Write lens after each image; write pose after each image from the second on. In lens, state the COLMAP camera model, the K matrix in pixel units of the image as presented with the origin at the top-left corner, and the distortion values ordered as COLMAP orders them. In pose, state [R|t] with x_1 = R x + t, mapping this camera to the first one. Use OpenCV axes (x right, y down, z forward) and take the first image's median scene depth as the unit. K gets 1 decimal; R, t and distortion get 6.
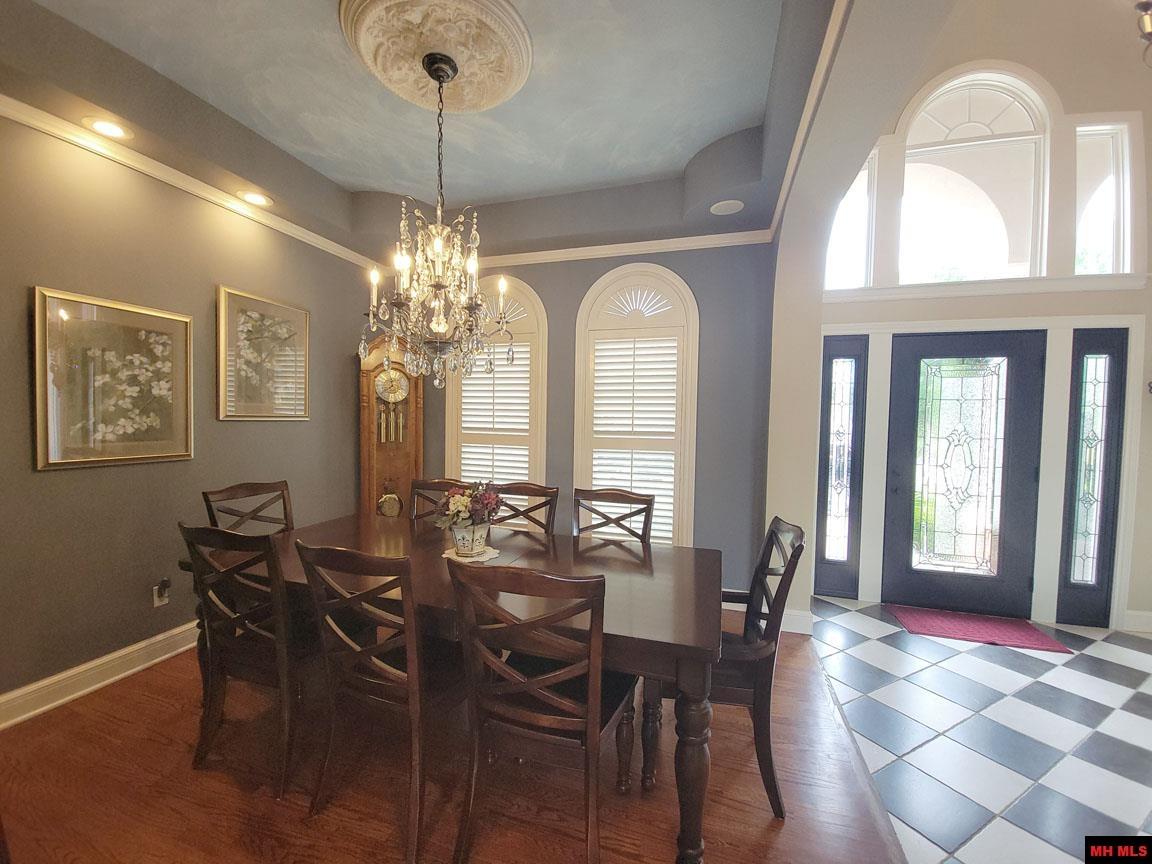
lens RADIAL K [[466.7, 0, 570.2], [0, 466.7, 440.7], [0, 0, 1]] dist [0.003527, -0.006670]
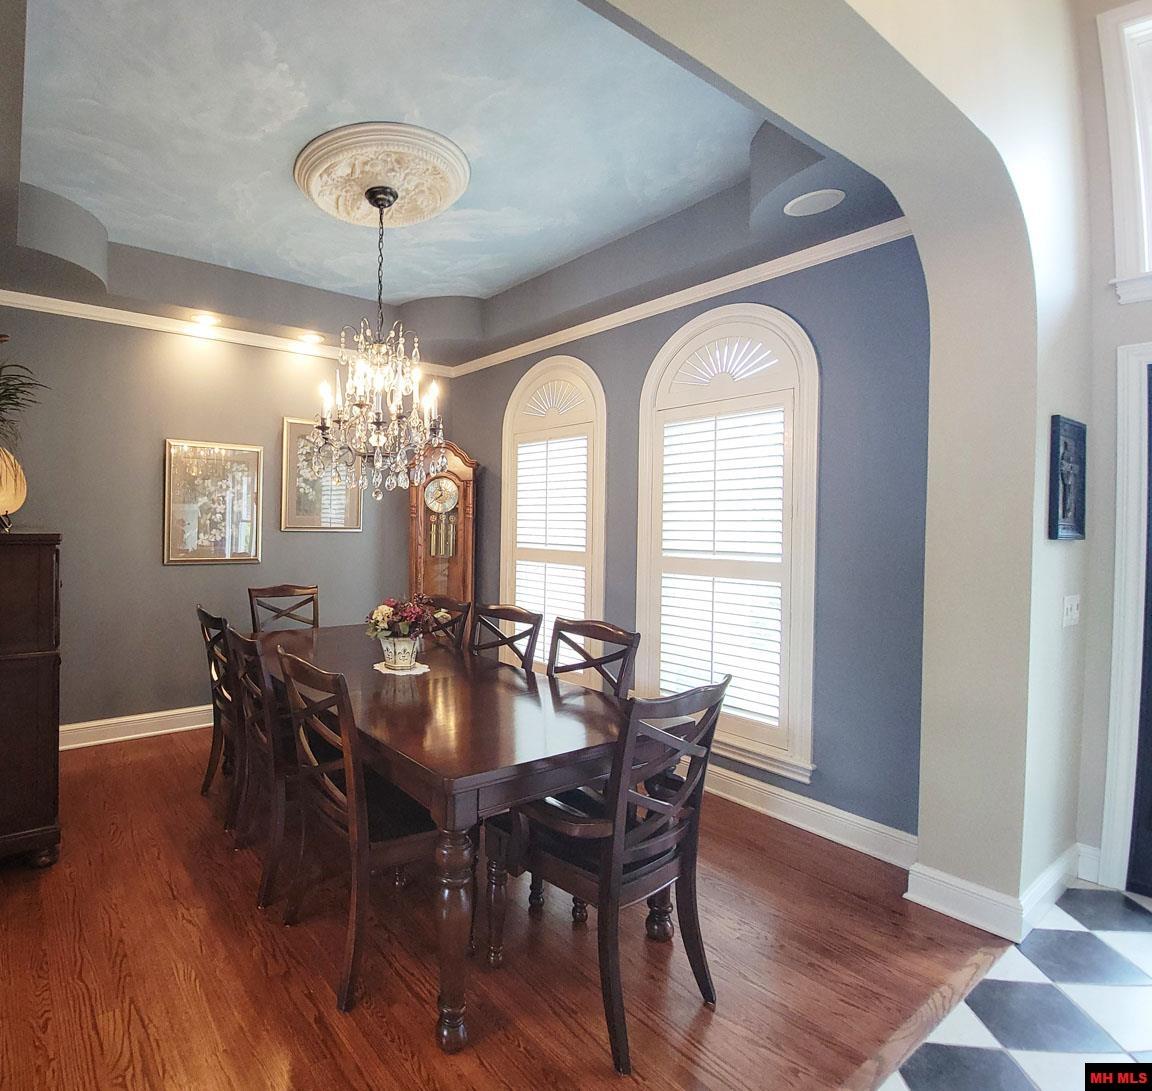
lens RADIAL K [[815.3, 0, 576.4], [0, 815.3, 536.9], [0, 0, 1]] dist [-0.027764, -0.005521]
pose [[0.750309, 0.004378, -0.661073, 1.117859], [-0.033335, 0.998957, -0.031219, 0.009044], [0.660246, 0.045461, 0.749672, -0.040049]]
